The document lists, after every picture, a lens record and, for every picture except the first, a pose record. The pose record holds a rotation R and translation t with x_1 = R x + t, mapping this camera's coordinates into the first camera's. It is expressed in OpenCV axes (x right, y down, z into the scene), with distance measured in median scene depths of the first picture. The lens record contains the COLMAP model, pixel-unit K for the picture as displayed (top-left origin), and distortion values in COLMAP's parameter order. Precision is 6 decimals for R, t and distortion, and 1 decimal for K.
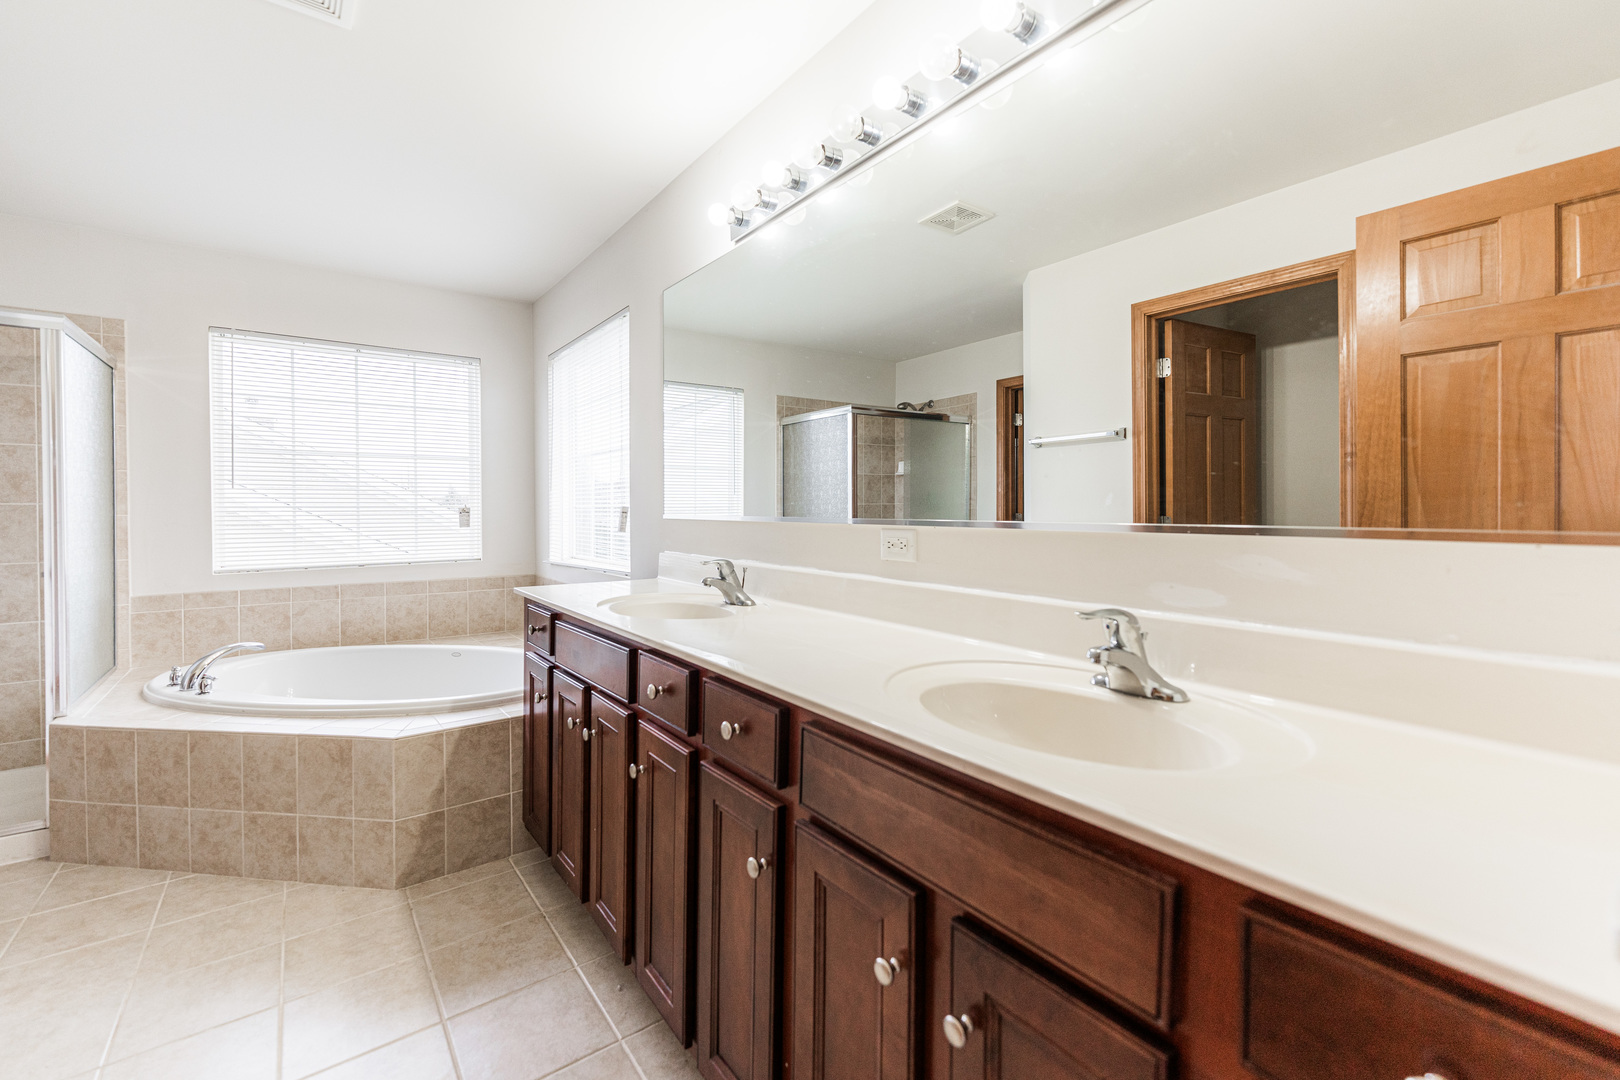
lens RADIAL K [[671.4, 0, 808.1], [0, 671.4, 517.6], [0, 0, 1]] dist [0.001522, 0.000284]
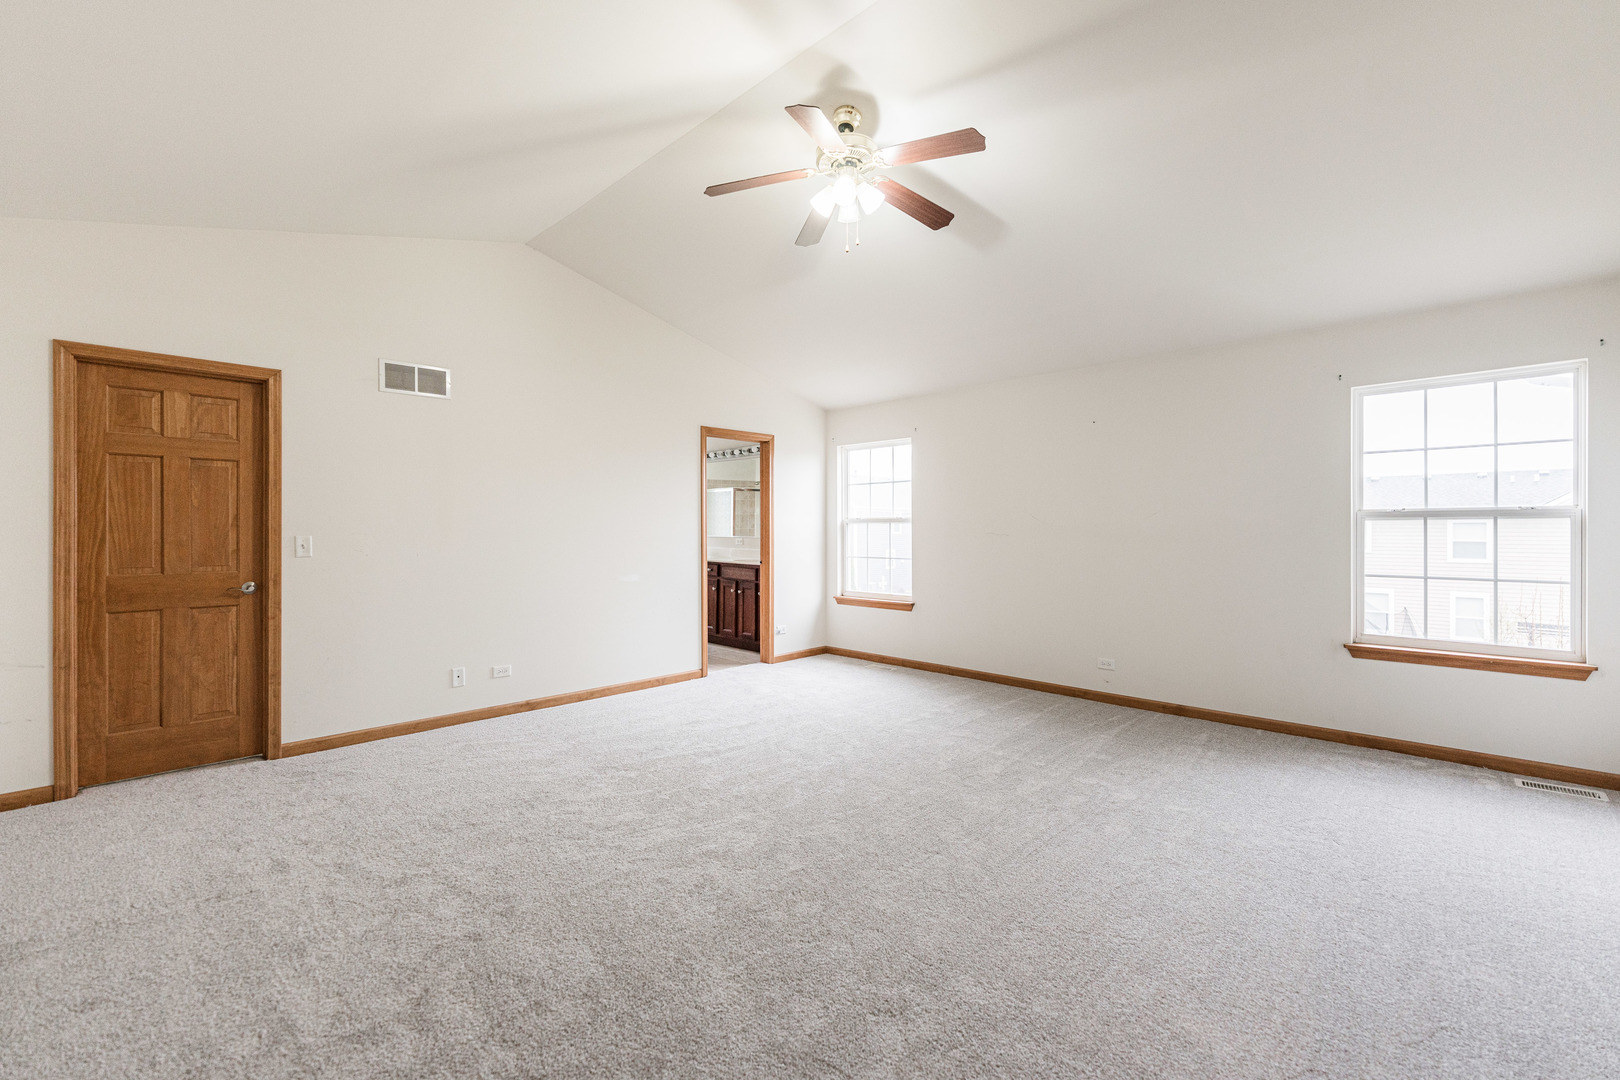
lens RADIAL K [[671.4, 0, 808.1], [0, 671.4, 517.6], [0, 0, 1]] dist [0.001522, 0.000284]
pose [[0.986154, 0.005611, 0.165739, -0.064203], [-0.001255, 0.999651, -0.026375, 0.000033], [-0.165829, 0.025801, 0.985817, -1.364610]]
